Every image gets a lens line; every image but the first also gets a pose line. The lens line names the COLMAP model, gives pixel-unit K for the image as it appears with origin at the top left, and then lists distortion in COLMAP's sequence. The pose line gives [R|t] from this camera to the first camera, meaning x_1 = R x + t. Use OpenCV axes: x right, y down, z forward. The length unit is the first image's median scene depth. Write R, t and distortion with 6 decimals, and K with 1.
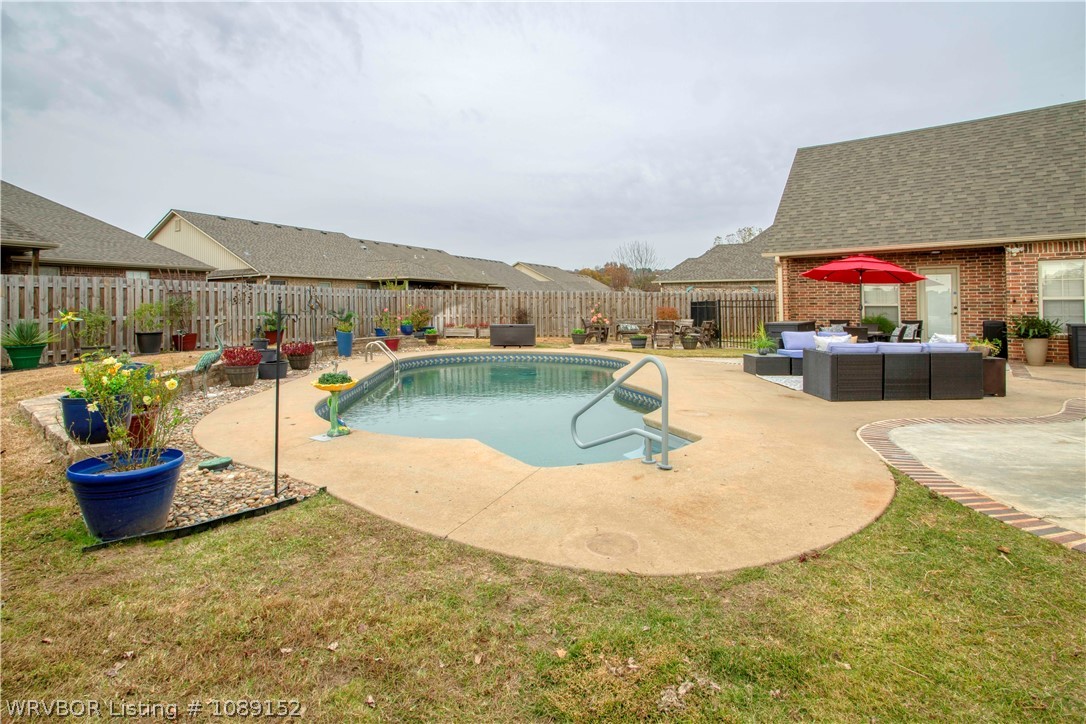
lens RADIAL K [[549.2, 0, 545.0], [0, 549.2, 301.6], [0, 0, 1]] dist [-0.064372, 0.031354]
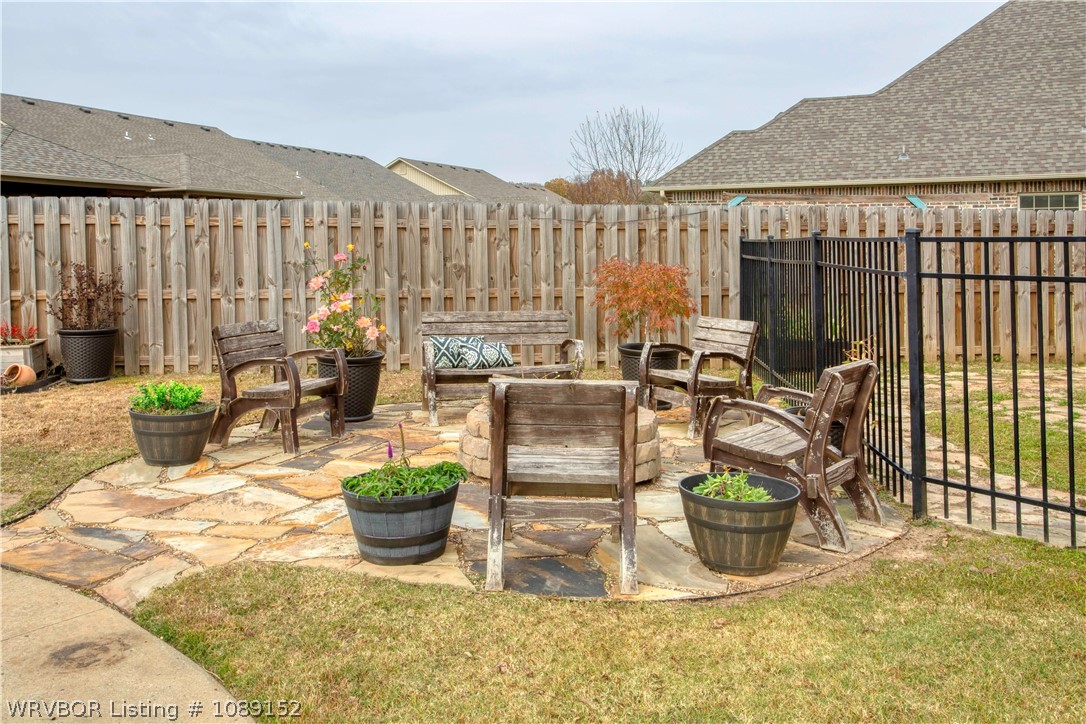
lens RADIAL K [[905.3, 0, 540.9], [0, 905.3, 221.3], [0, 0, 1]] dist [0.003444, 0.005672]
pose [[0.998885, 0.000926, 0.047197, 0.215070], [-0.000194, 0.999880, -0.015520, -0.003058], [-0.047206, 0.015494, 0.998765, 0.816101]]
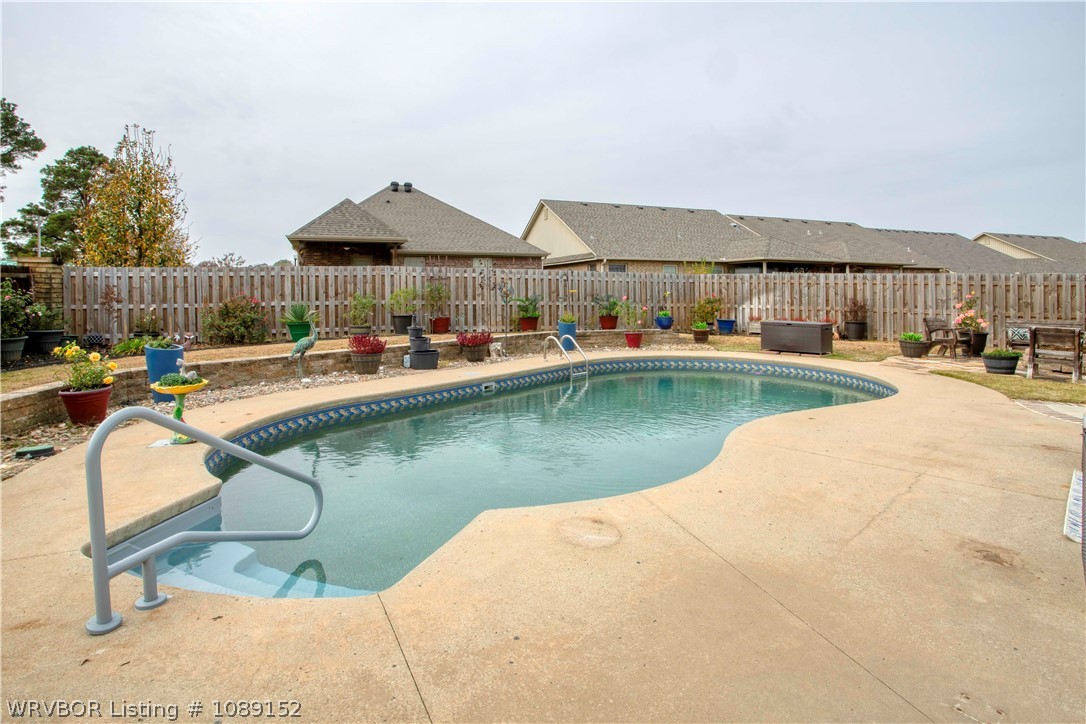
lens RADIAL K [[593.6, 0, 542.7], [0, 593.6, 304.9], [0, 0, 1]] dist [-0.080933, 0.046736]
pose [[0.727262, 0.025587, -0.685883, 0.253481], [-0.003644, 0.999435, 0.033420, -0.004520], [0.686351, -0.021806, 0.726944, 0.268330]]
